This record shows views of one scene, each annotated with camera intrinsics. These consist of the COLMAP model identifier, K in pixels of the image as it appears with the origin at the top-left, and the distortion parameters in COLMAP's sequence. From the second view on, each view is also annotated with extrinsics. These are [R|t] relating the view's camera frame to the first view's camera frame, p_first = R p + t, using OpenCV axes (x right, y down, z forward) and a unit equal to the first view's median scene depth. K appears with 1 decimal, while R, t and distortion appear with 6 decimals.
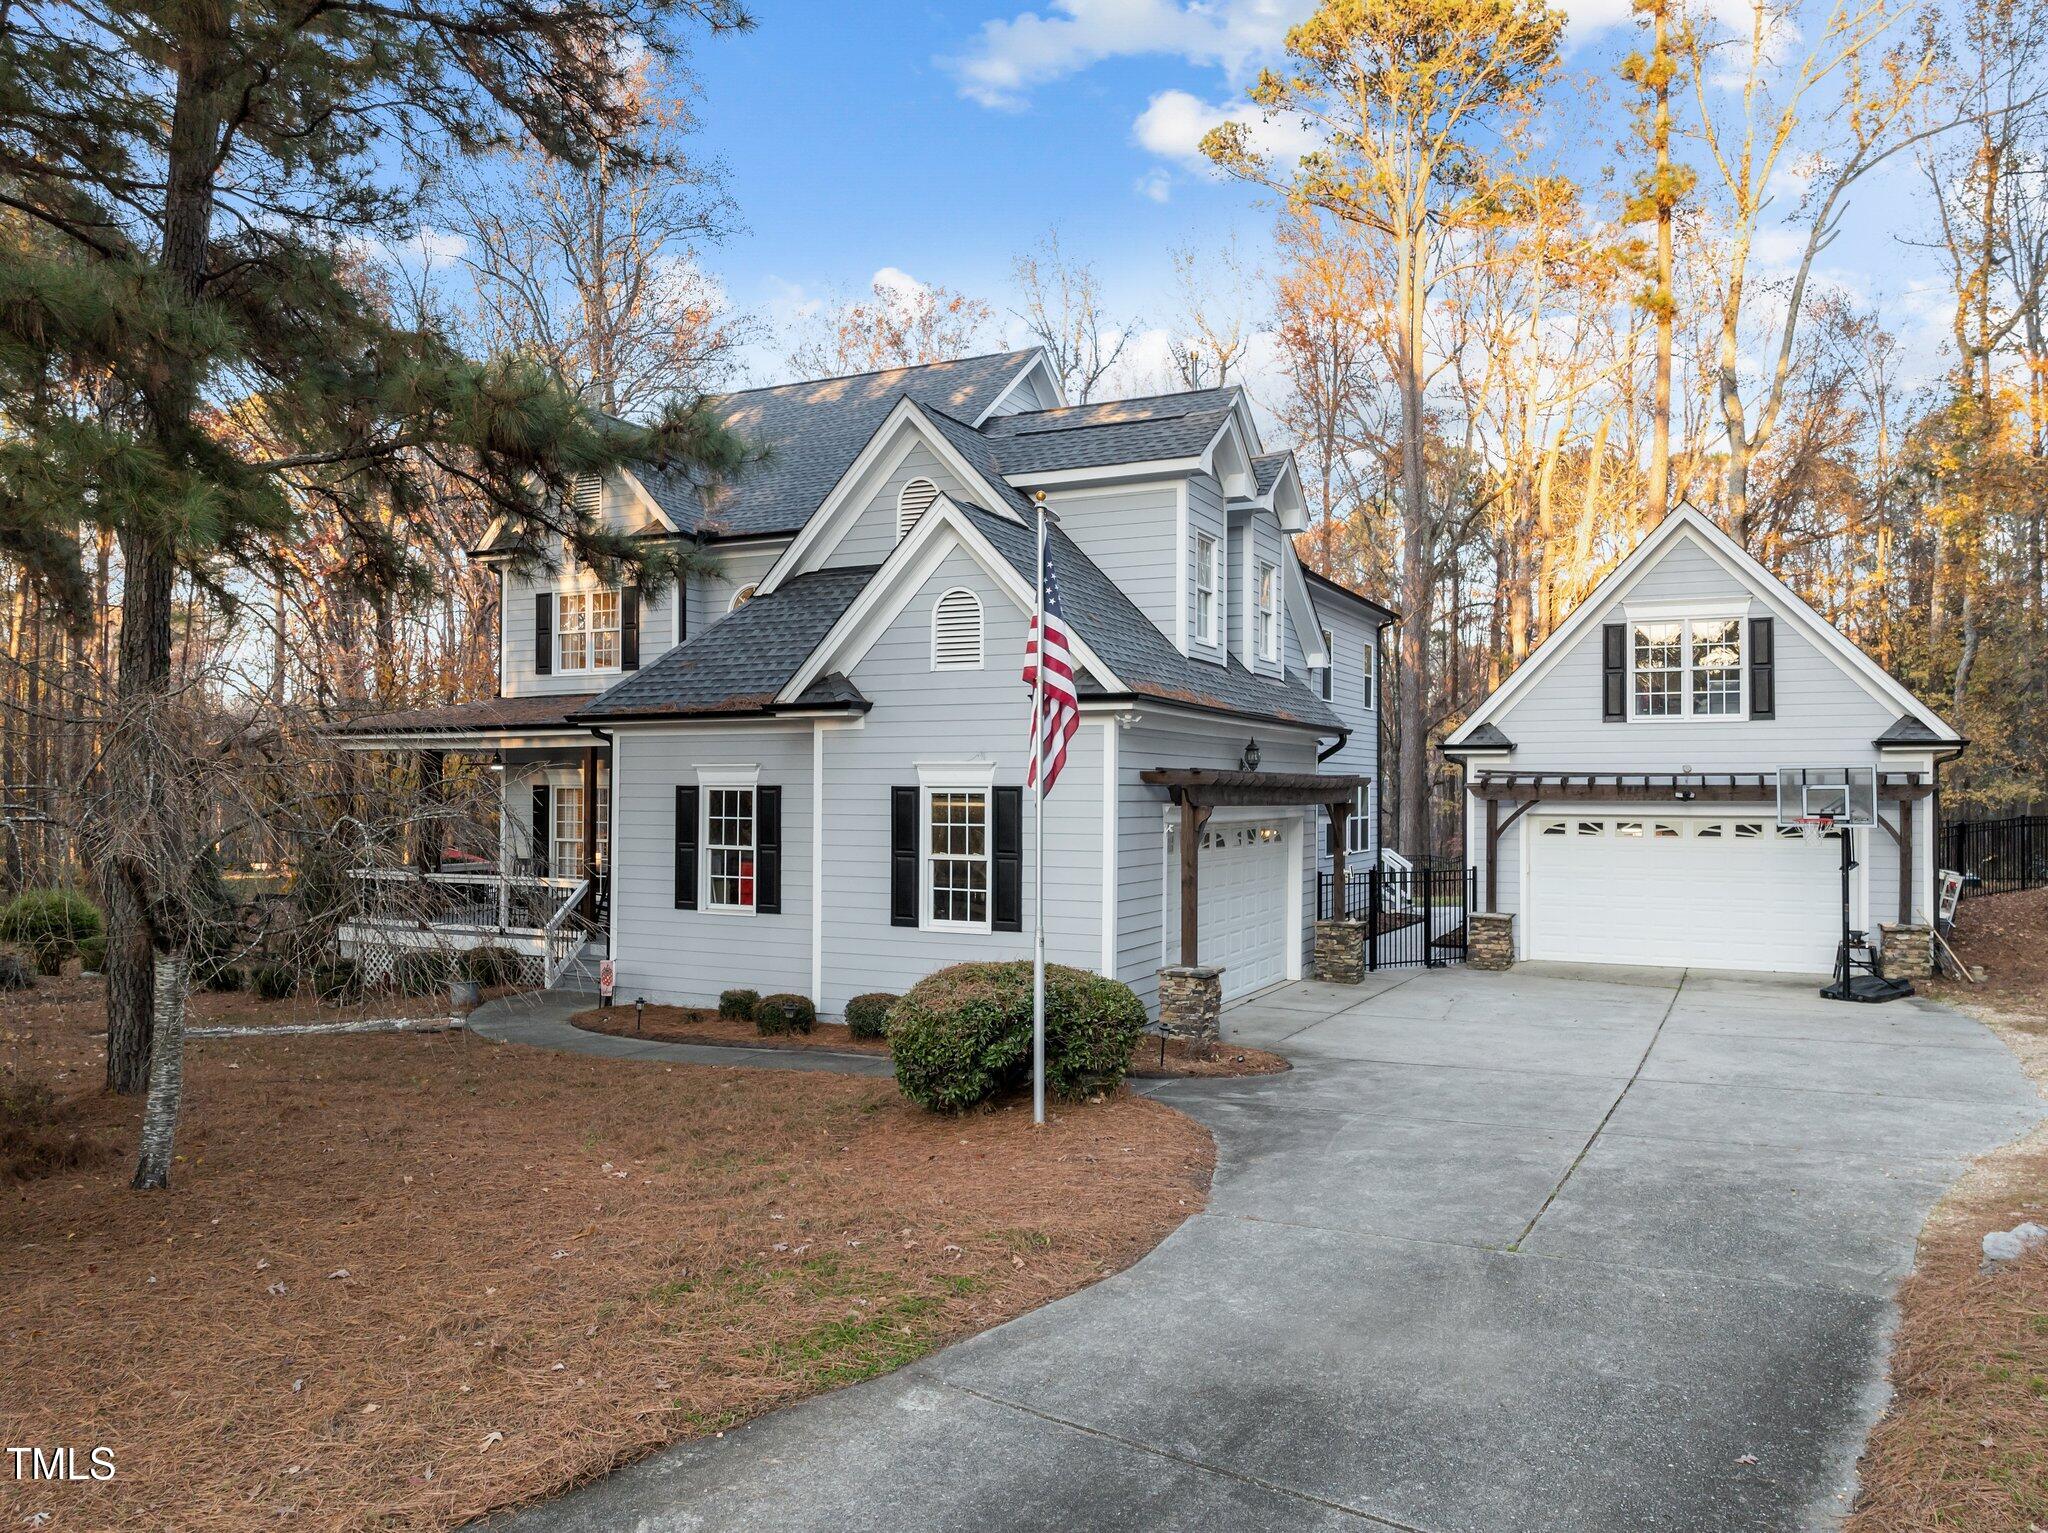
lens RADIAL K [[1449.9, 0, 1024.0], [0, 1449.9, 766.5], [0, 0, 1]] dist [-0.028876, -0.002794]
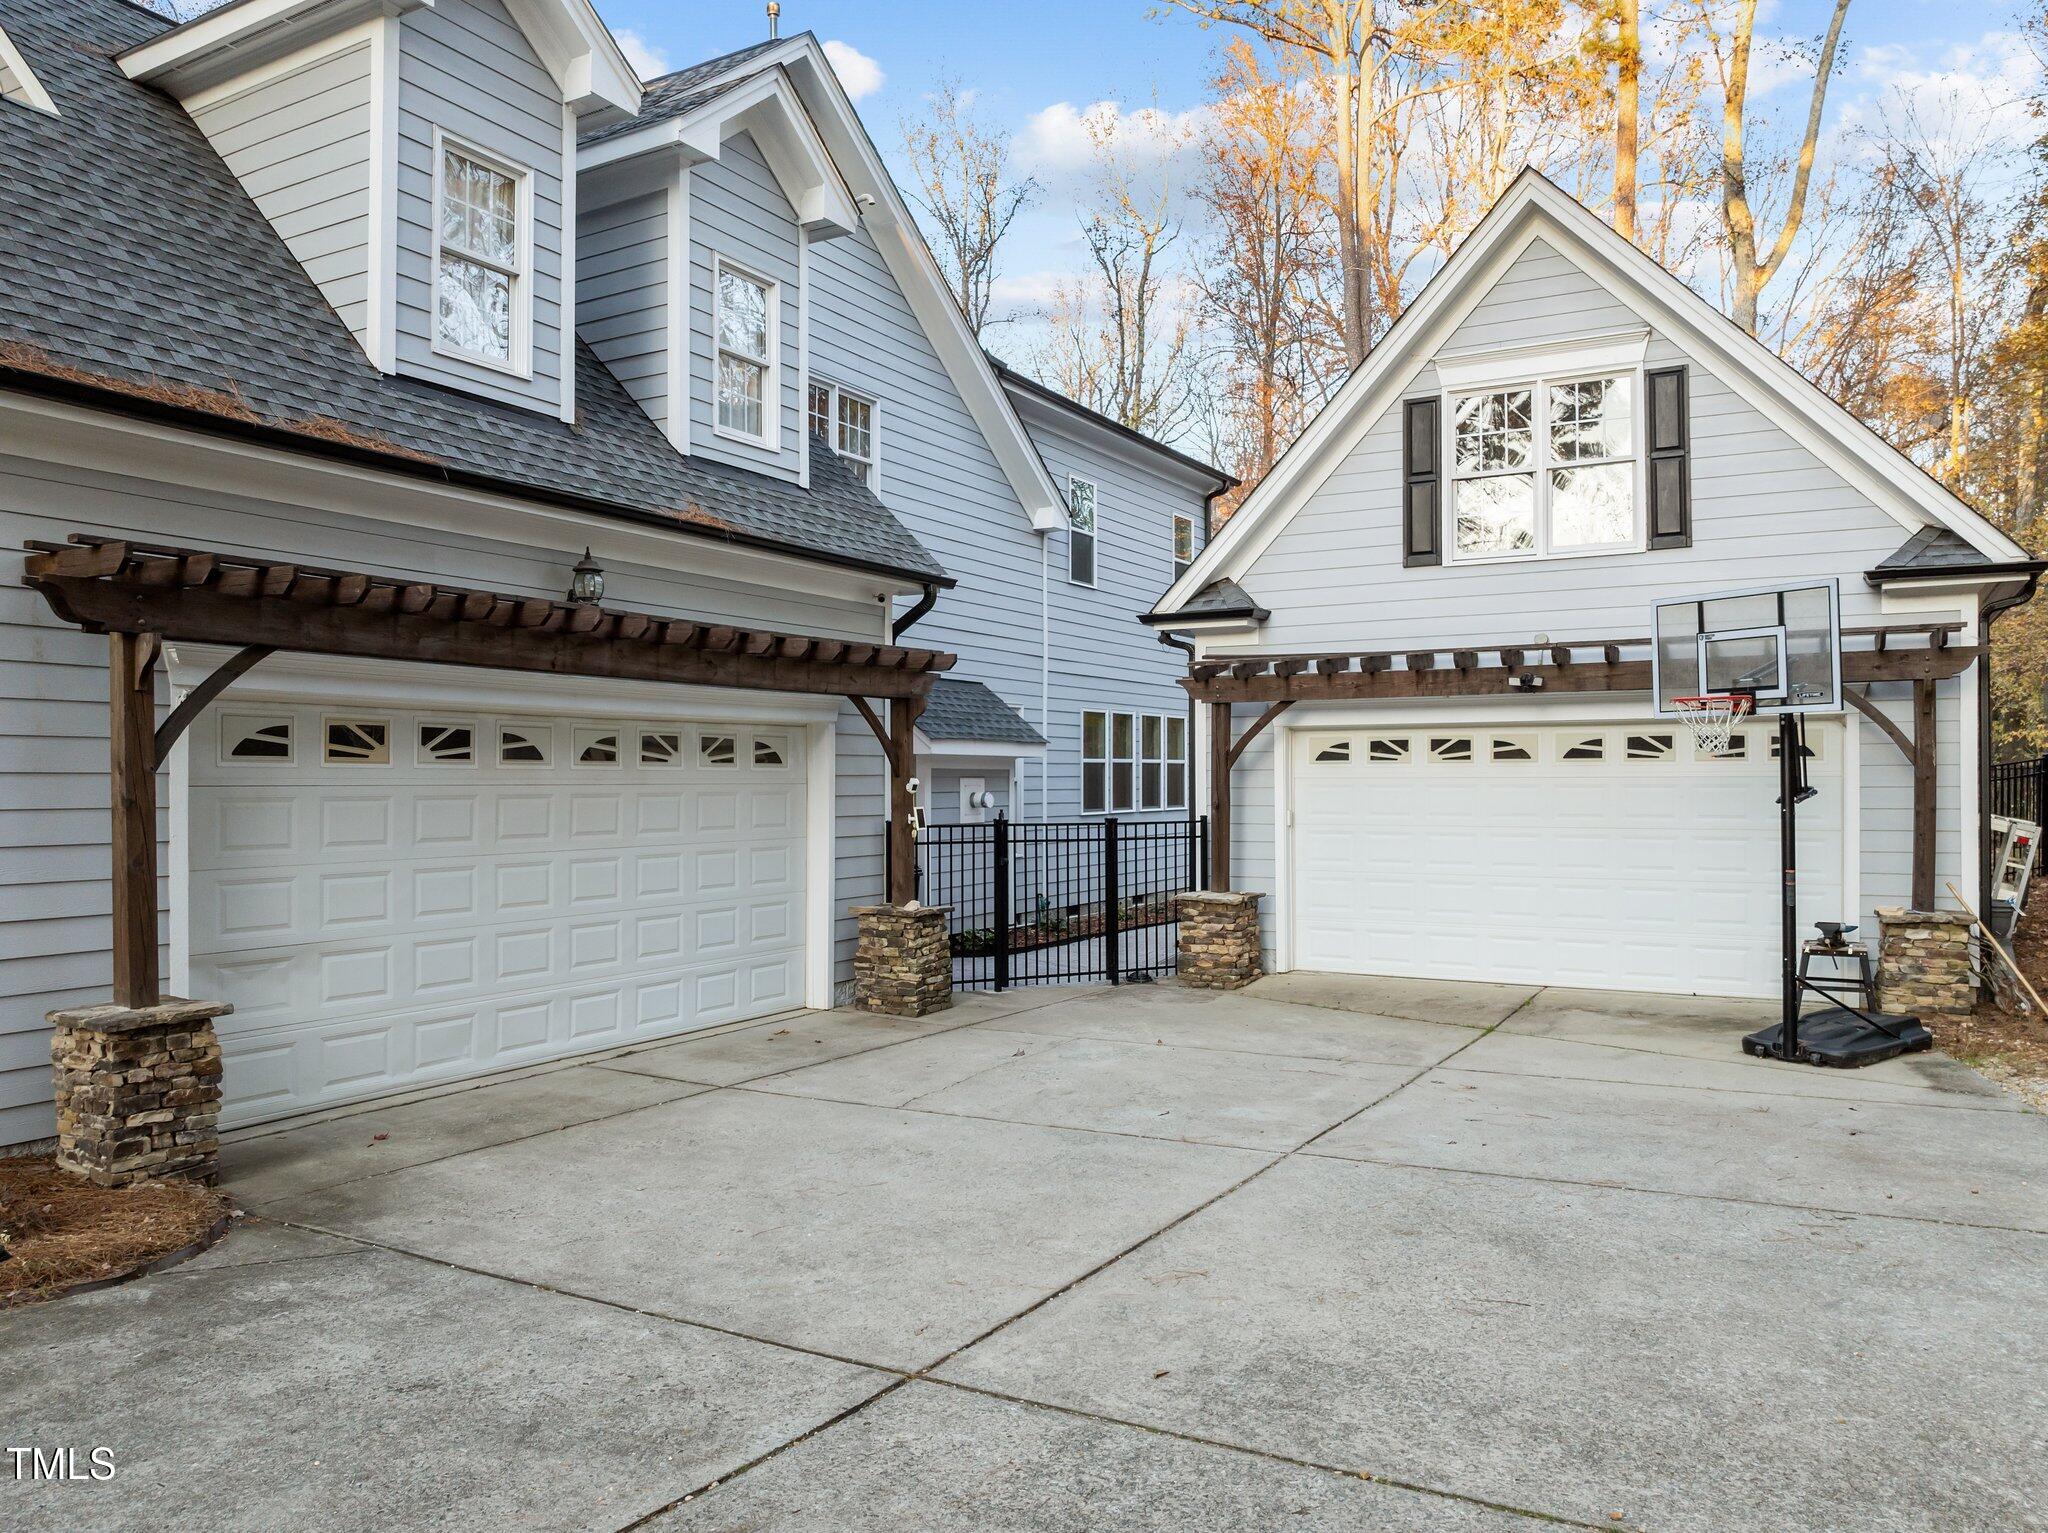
lens RADIAL K [[1450.4, 0, 1022.4], [0, 1450.4, 778.6], [0, 0, 1]] dist [-0.034581, 0.006681]
pose [[0.998387, -0.006407, -0.056406, 0.295553], [0.007261, 0.999862, 0.014951, 0.047990], [0.056302, -0.015336, 0.998296, 0.427693]]
